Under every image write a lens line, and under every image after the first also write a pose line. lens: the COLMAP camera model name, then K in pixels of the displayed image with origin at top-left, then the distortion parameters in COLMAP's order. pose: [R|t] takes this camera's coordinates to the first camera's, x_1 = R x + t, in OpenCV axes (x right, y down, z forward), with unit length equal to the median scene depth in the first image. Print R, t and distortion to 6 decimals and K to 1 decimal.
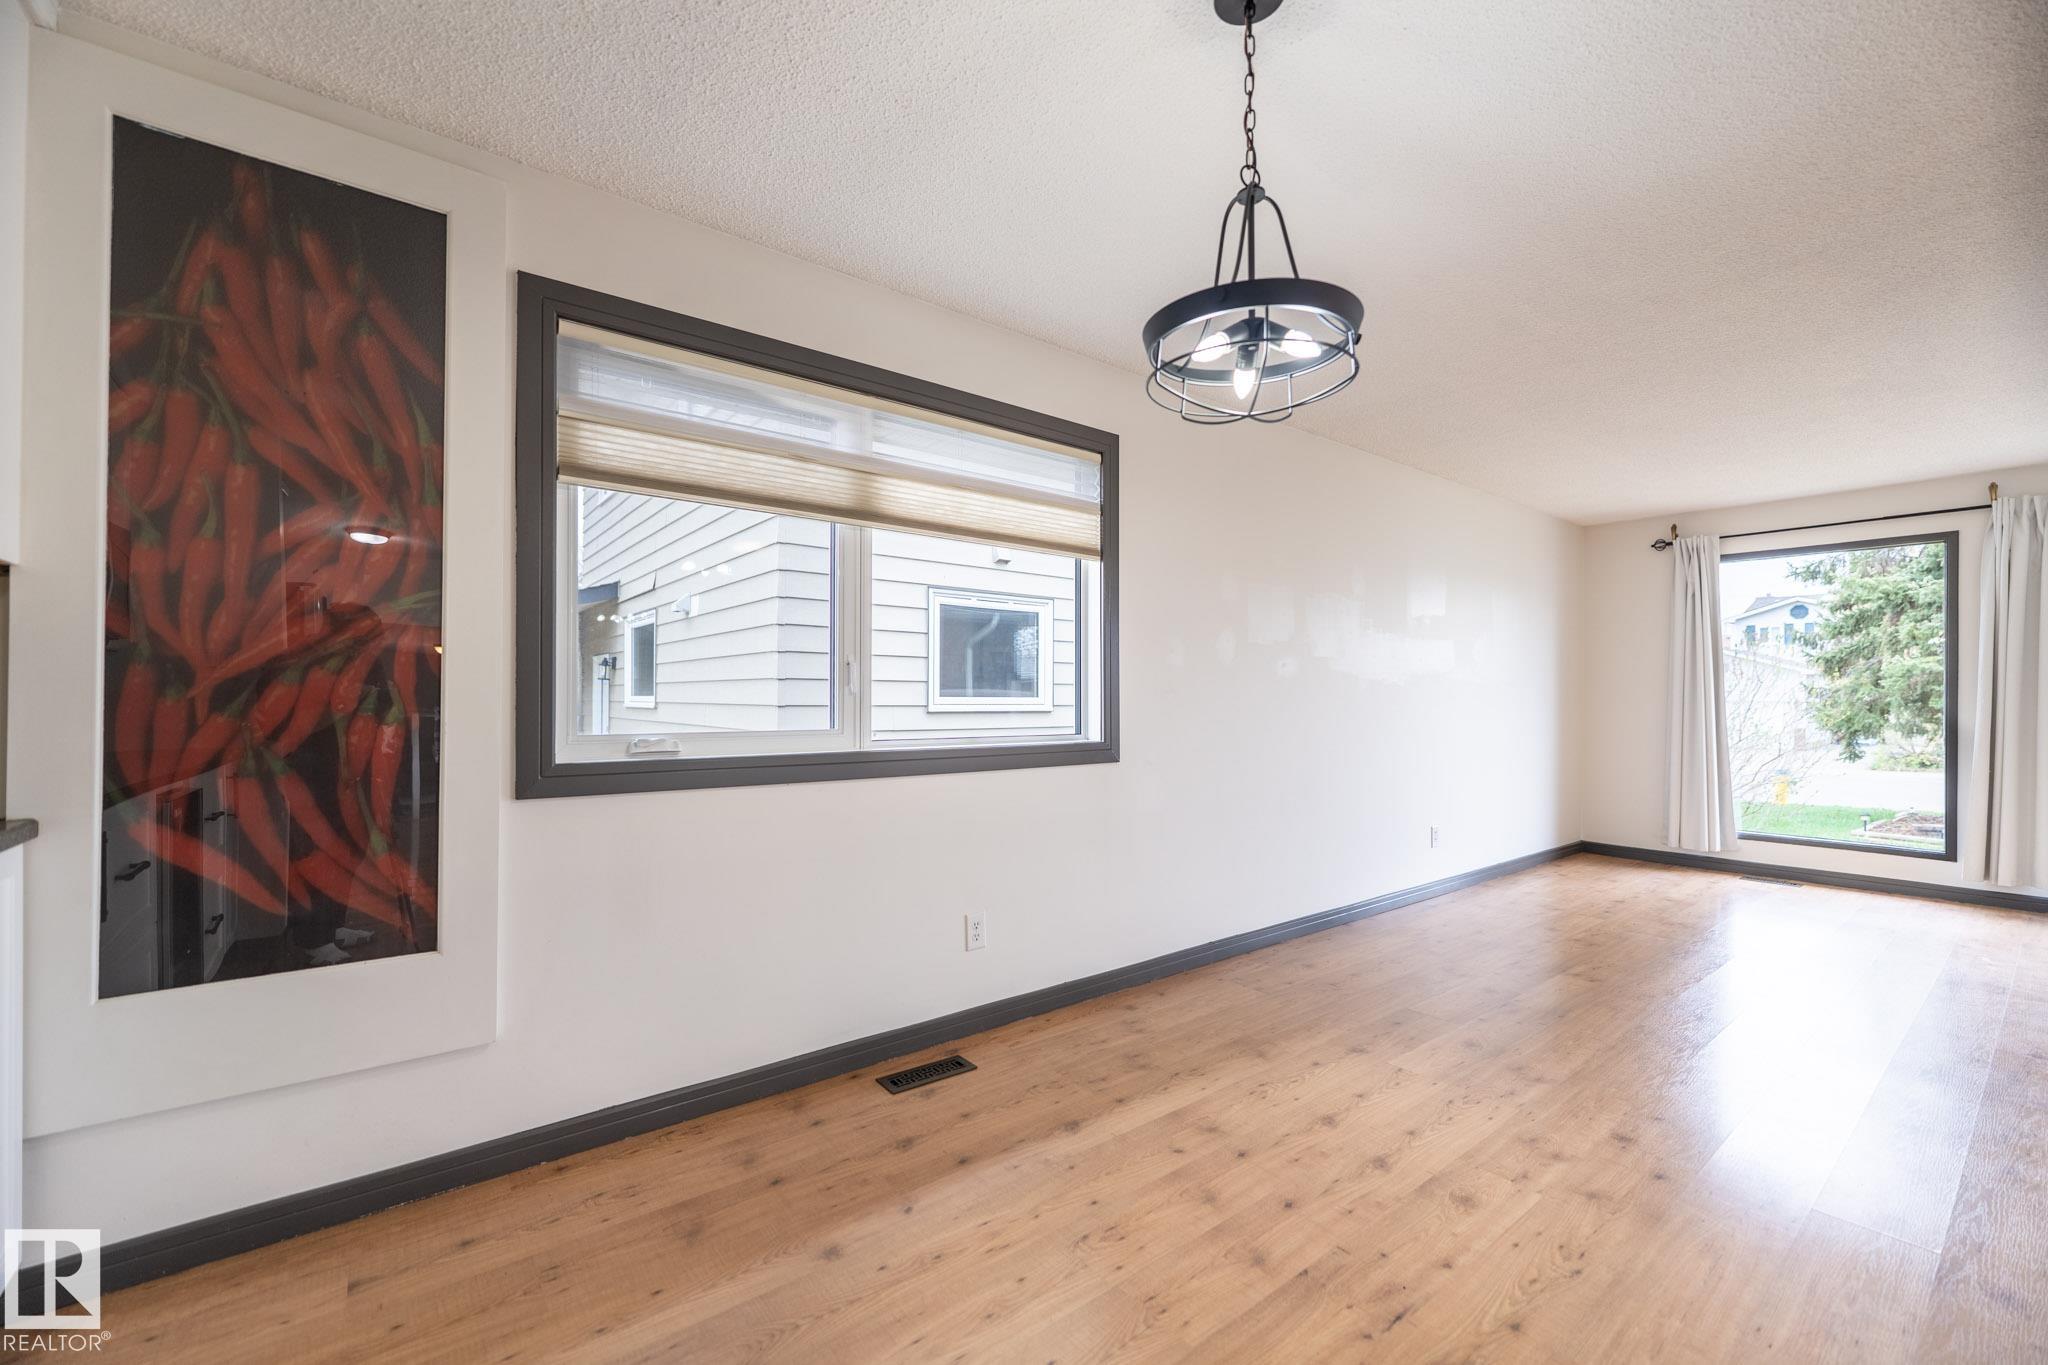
lens RADIAL K [[831.8, 0, 1011.1], [0, 831.8, 693.1], [0, 0, 1]] dist [0.001080, -0.001264]
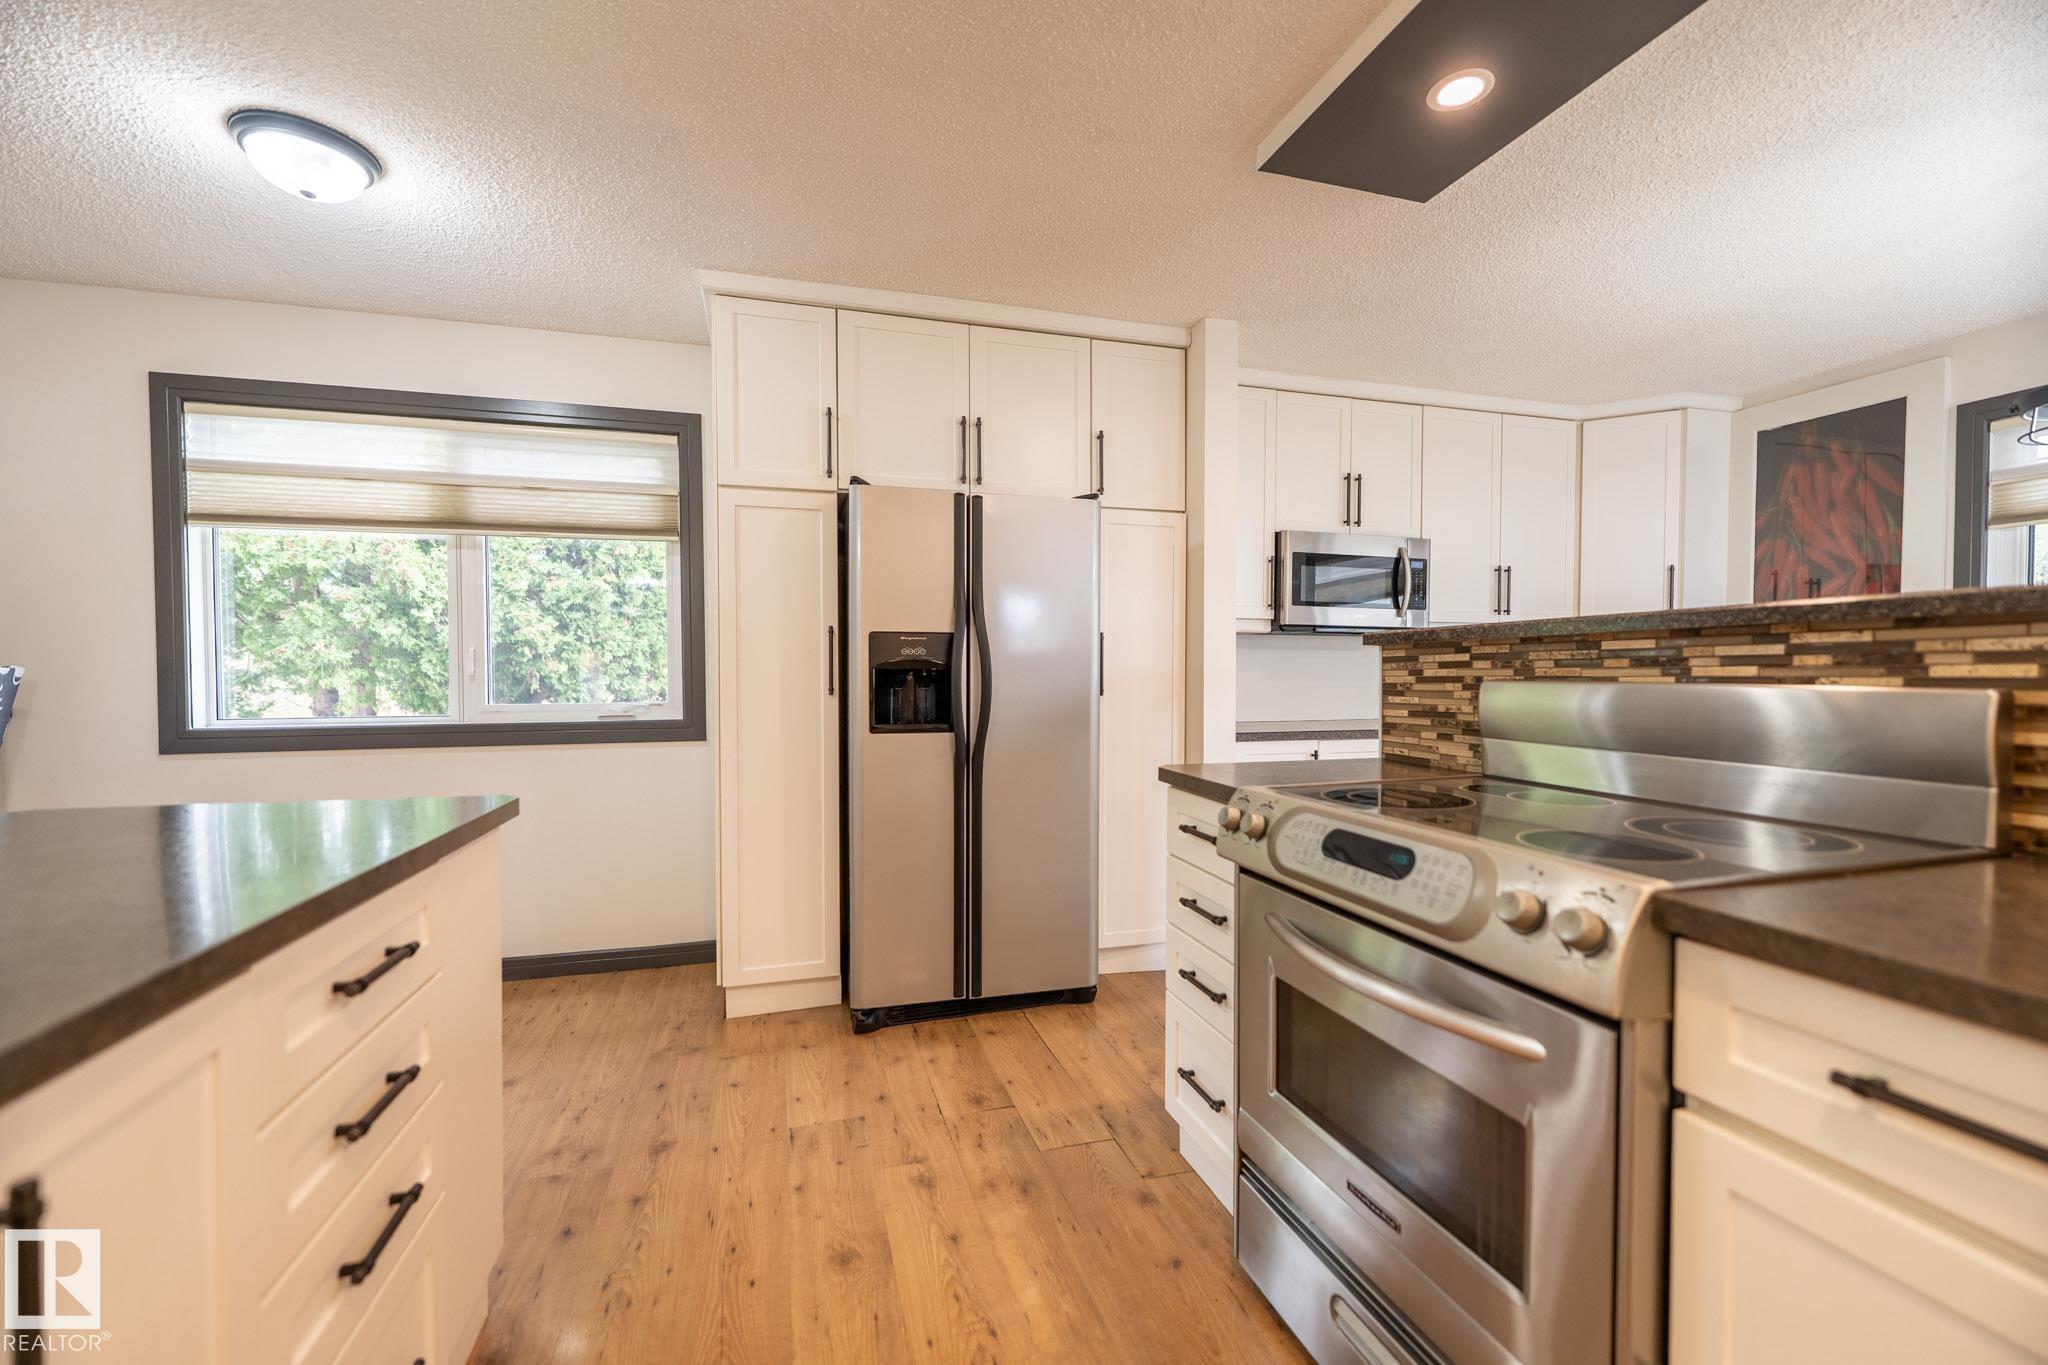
lens RADIAL K [[831.8, 0, 1013.8], [0, 831.8, 689.3], [0, 0, 1]] dist [0.001080, -0.001264]
pose [[-0.369340, 0.017522, -0.929129, 1.639127], [0.004214, 0.999844, 0.017180, 0.001762], [0.929285, 0.002430, -0.369356, -0.095092]]
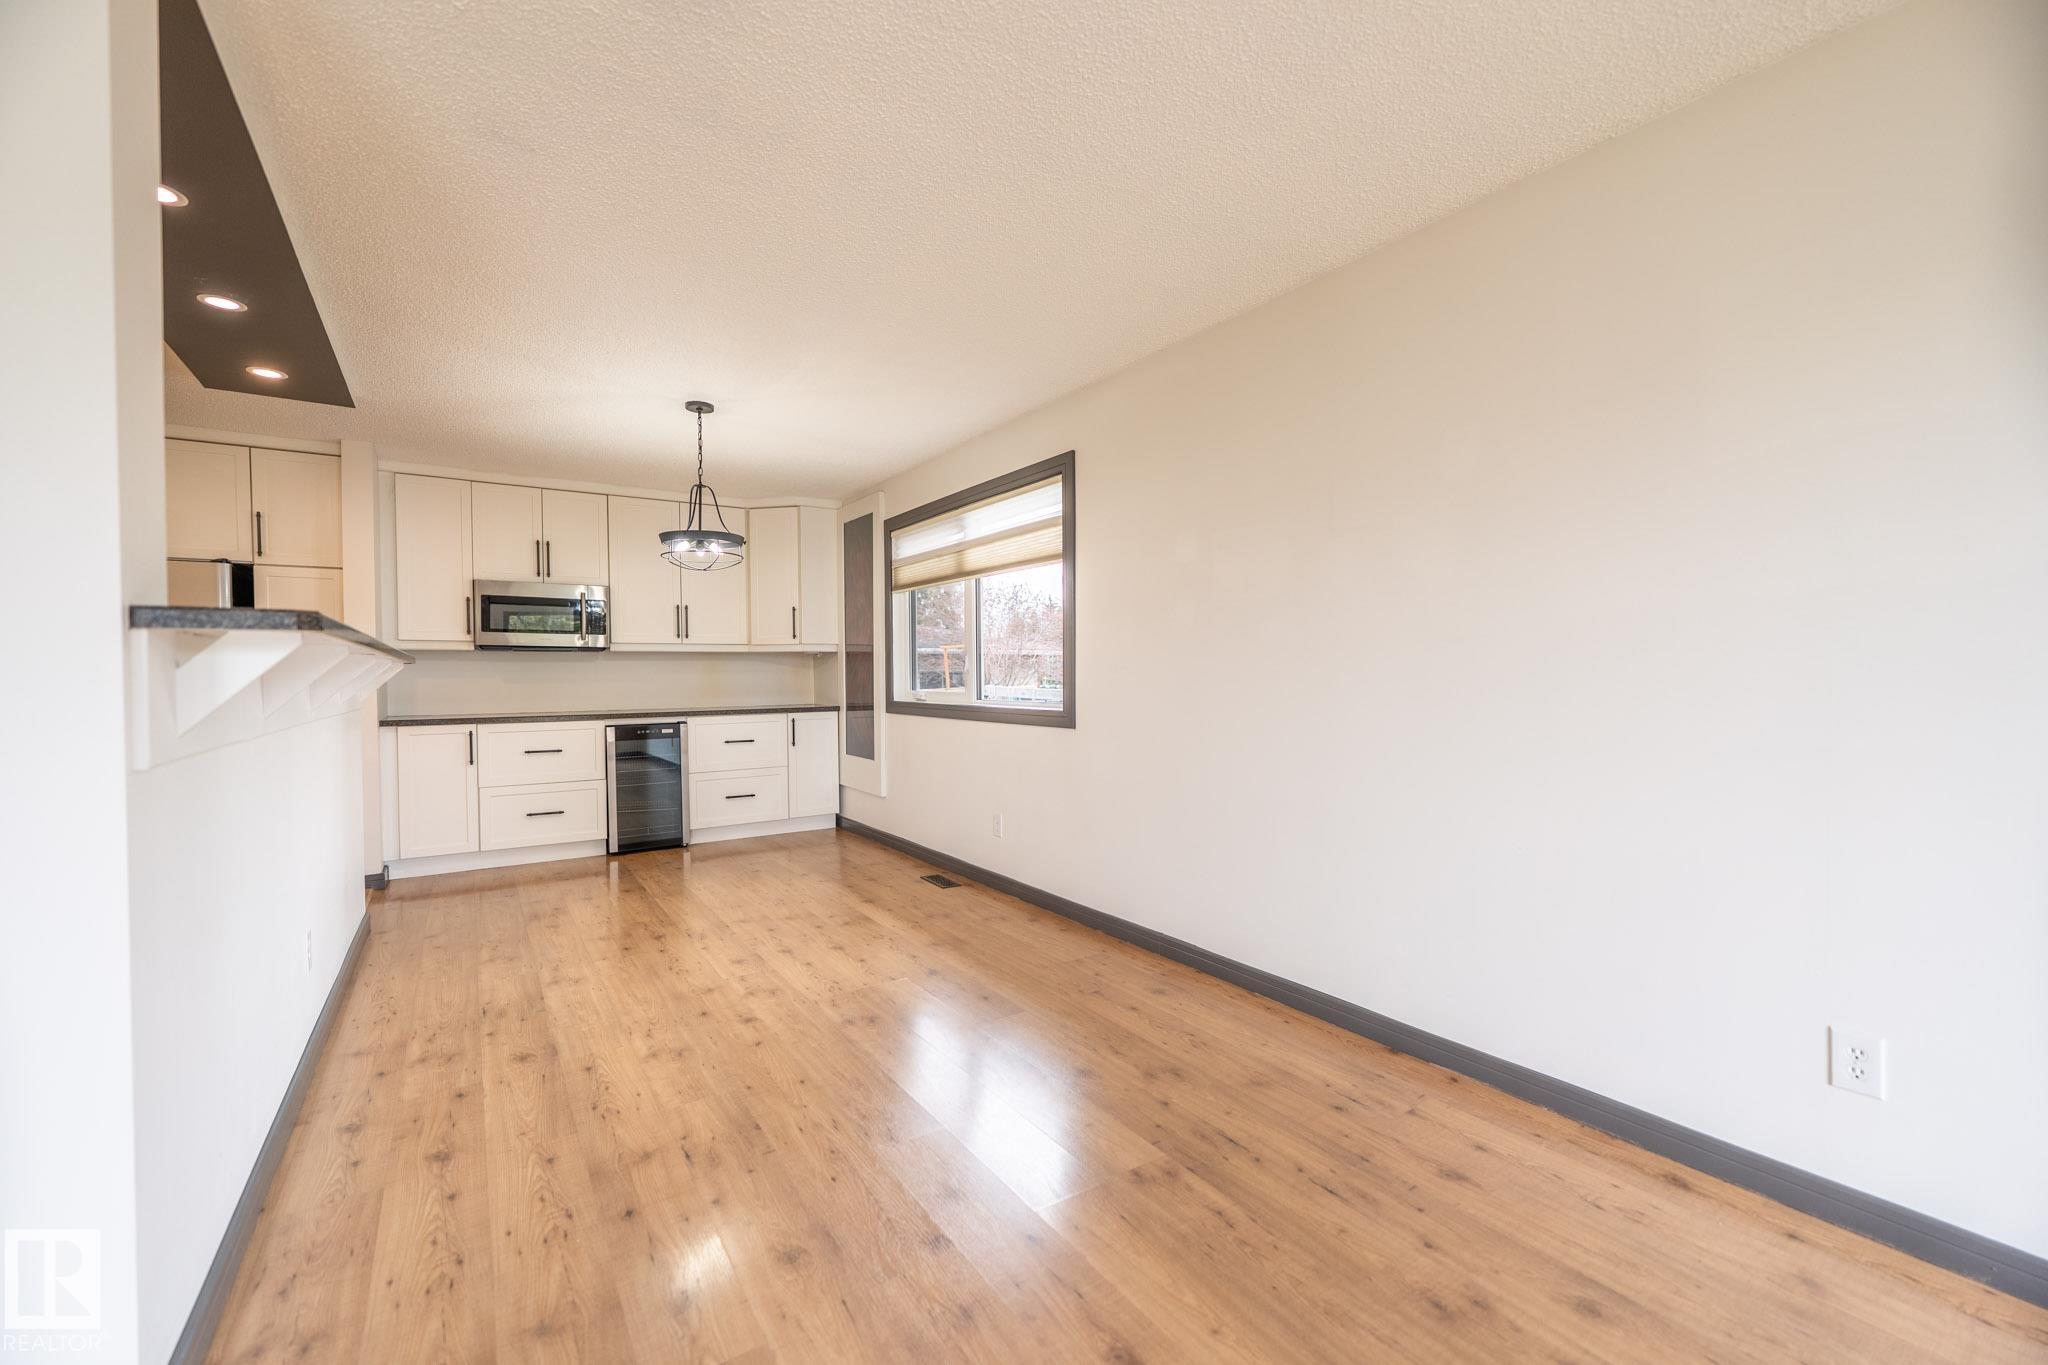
lens RADIAL K [[831.8, 0, 1013.9], [0, 831.8, 694.6], [0, 0, 1]] dist [0.001080, -0.001264]
pose [[-0.073232, 0.022830, -0.997054, 2.224573], [0.012345, 0.999682, 0.021984, 0.012305], [0.997239, -0.010698, -0.073490, 1.698380]]
